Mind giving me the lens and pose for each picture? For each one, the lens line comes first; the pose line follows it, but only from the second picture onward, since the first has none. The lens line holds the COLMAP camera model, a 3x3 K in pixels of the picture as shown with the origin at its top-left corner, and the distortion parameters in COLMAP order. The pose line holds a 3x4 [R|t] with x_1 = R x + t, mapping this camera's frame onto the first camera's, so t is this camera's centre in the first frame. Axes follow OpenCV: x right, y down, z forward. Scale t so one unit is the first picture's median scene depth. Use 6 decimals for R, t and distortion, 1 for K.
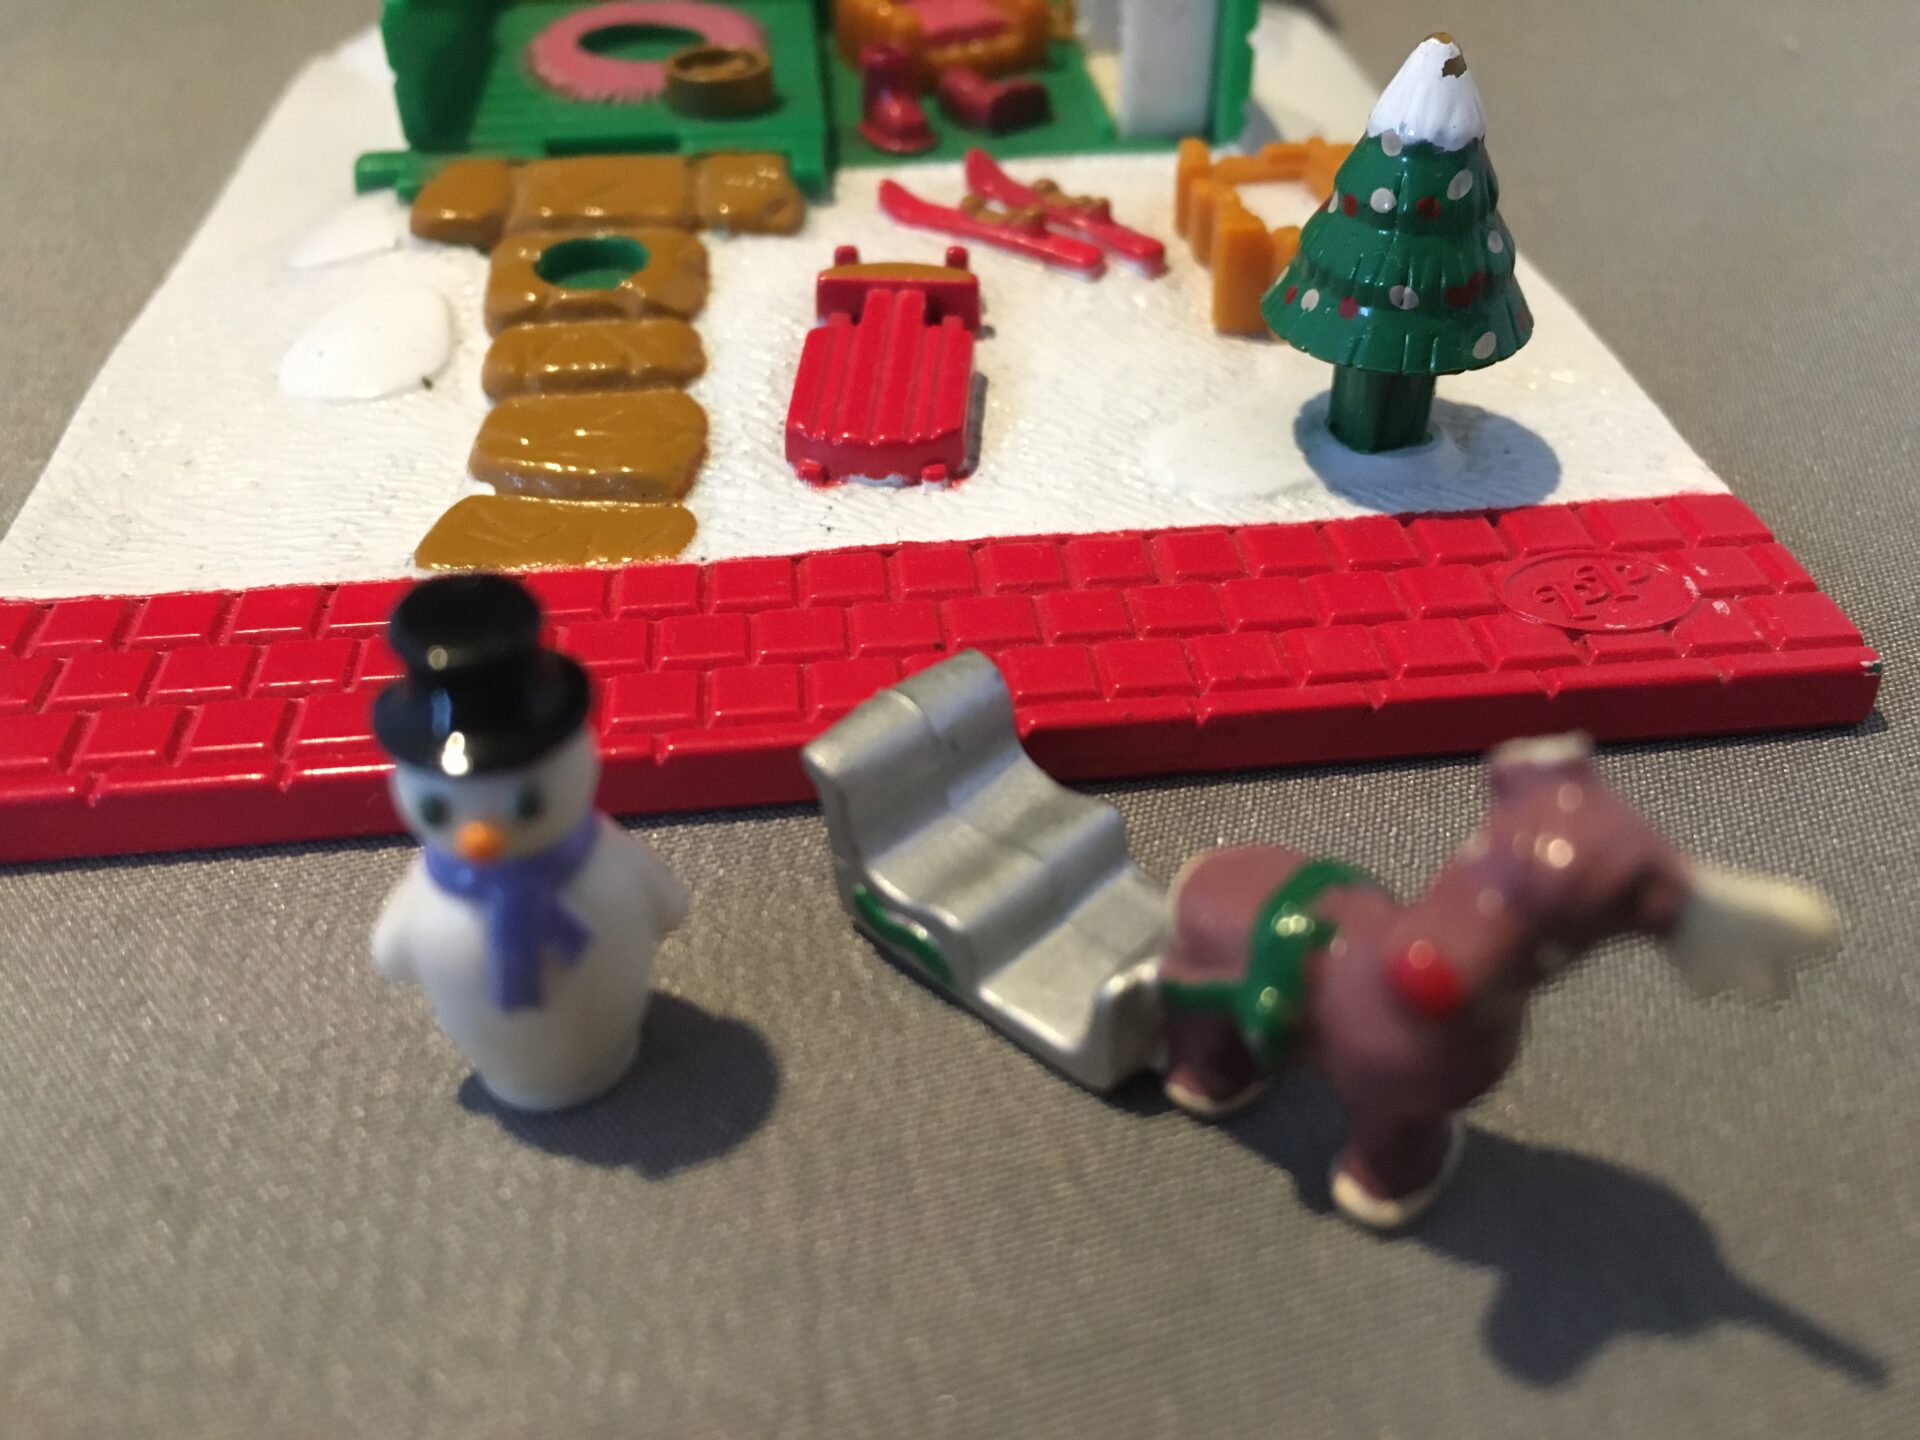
lens RADIAL K [[1760.3, 0, 960.0], [0, 1760.3, 720.0], [0, 0, 1]] dist [0.074001, -0.148696]
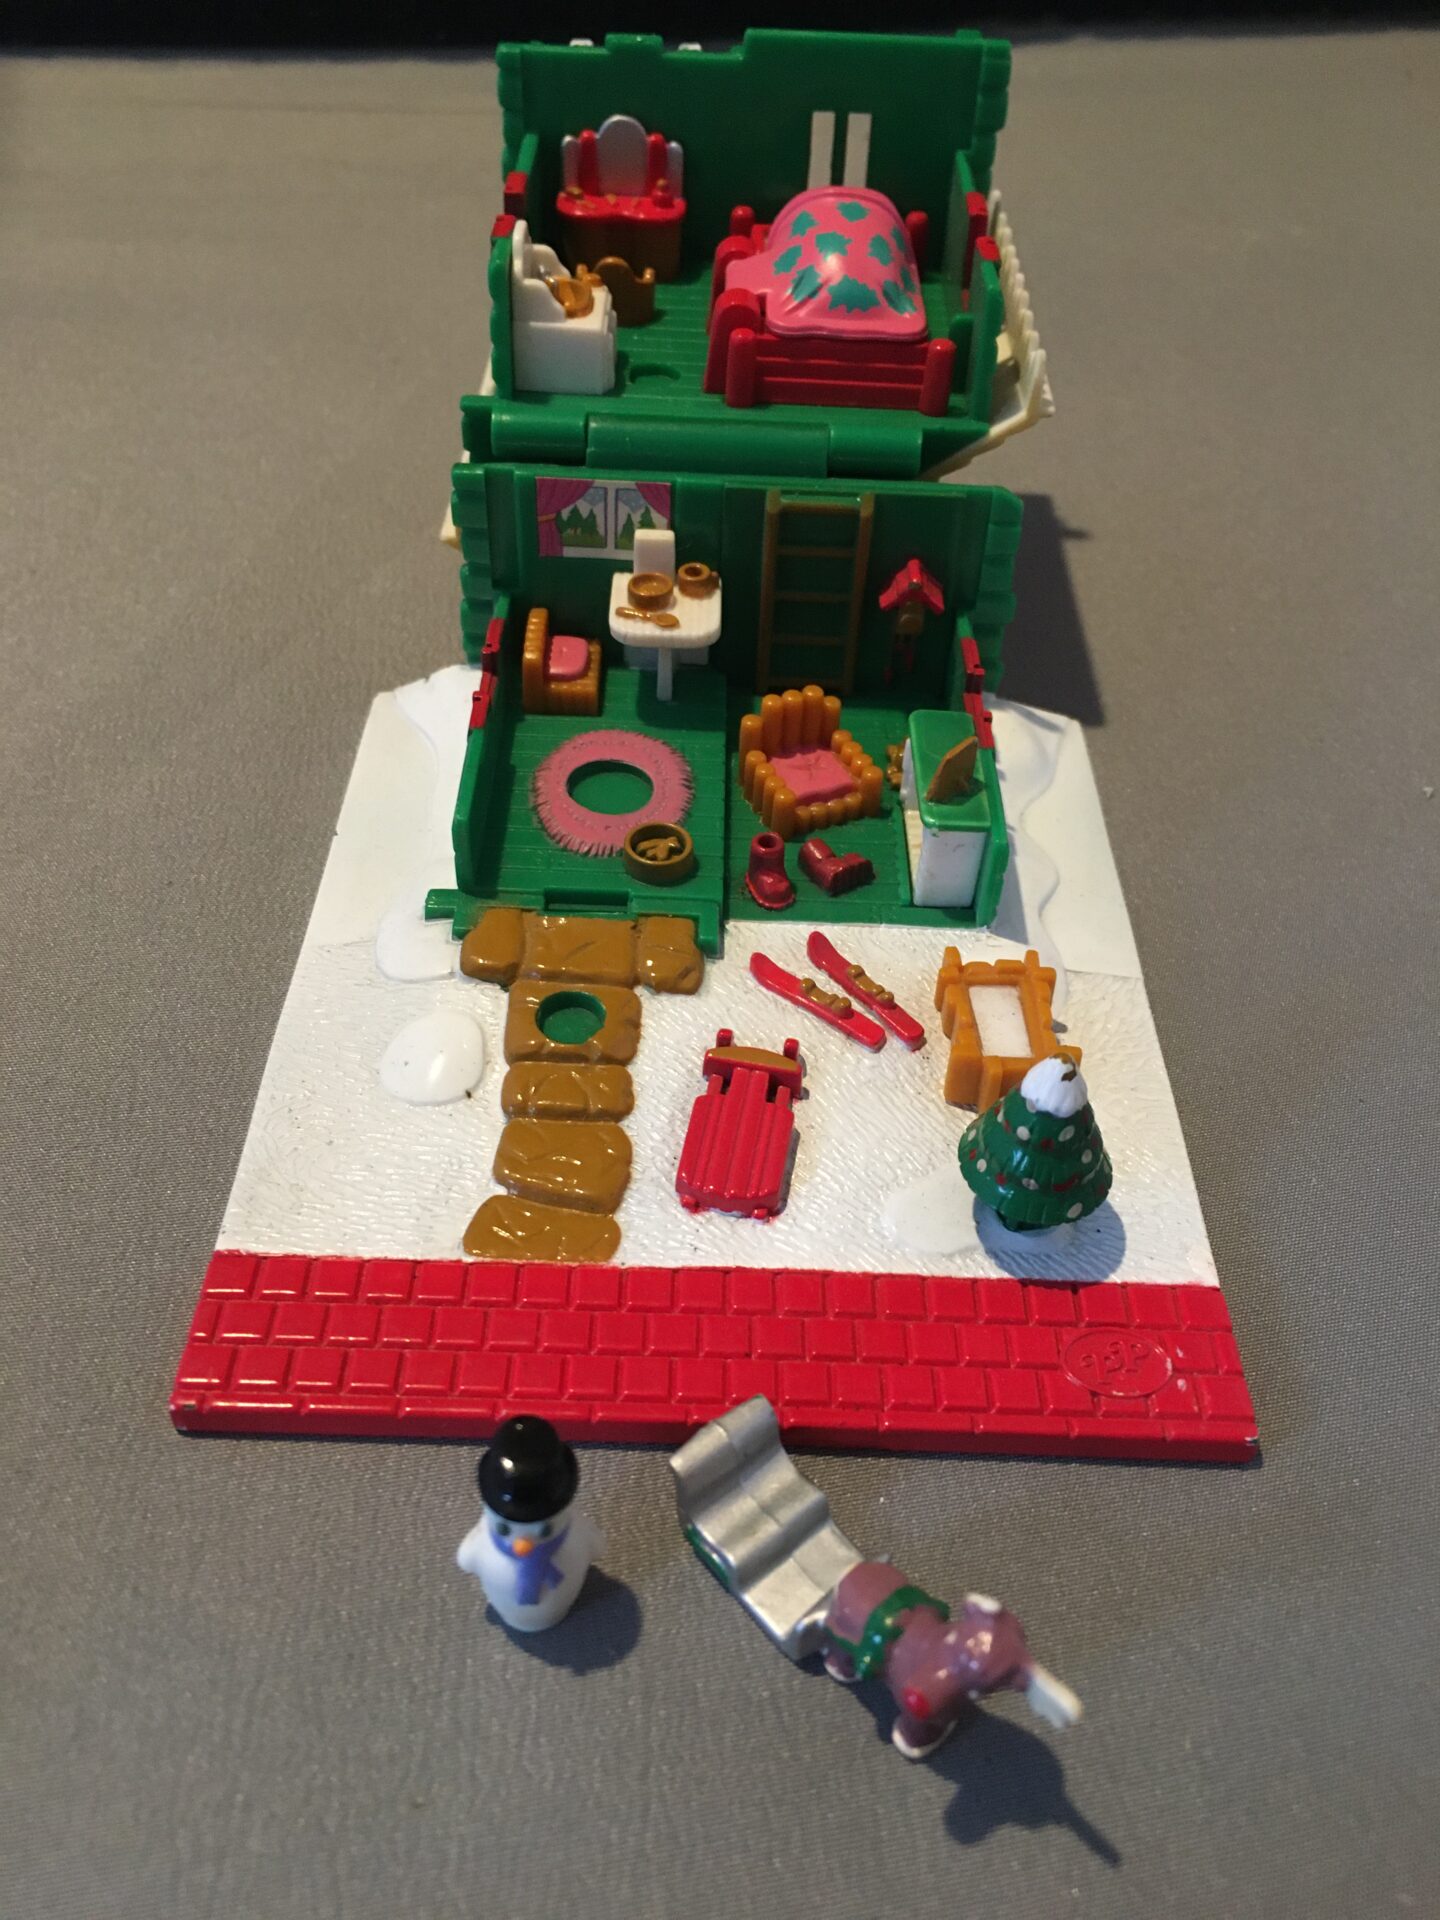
lens RADIAL K [[1760.3, 0, 732.1], [0, 1760.3, 929.0], [0, 0, 1]] dist [0.074001, -0.148696]
pose [[0.992690, 0.115400, -0.035361, -0.012401], [-0.112034, 0.990000, 0.085719, -0.563987], [0.044899, -0.081131, 0.995692, -0.700287]]
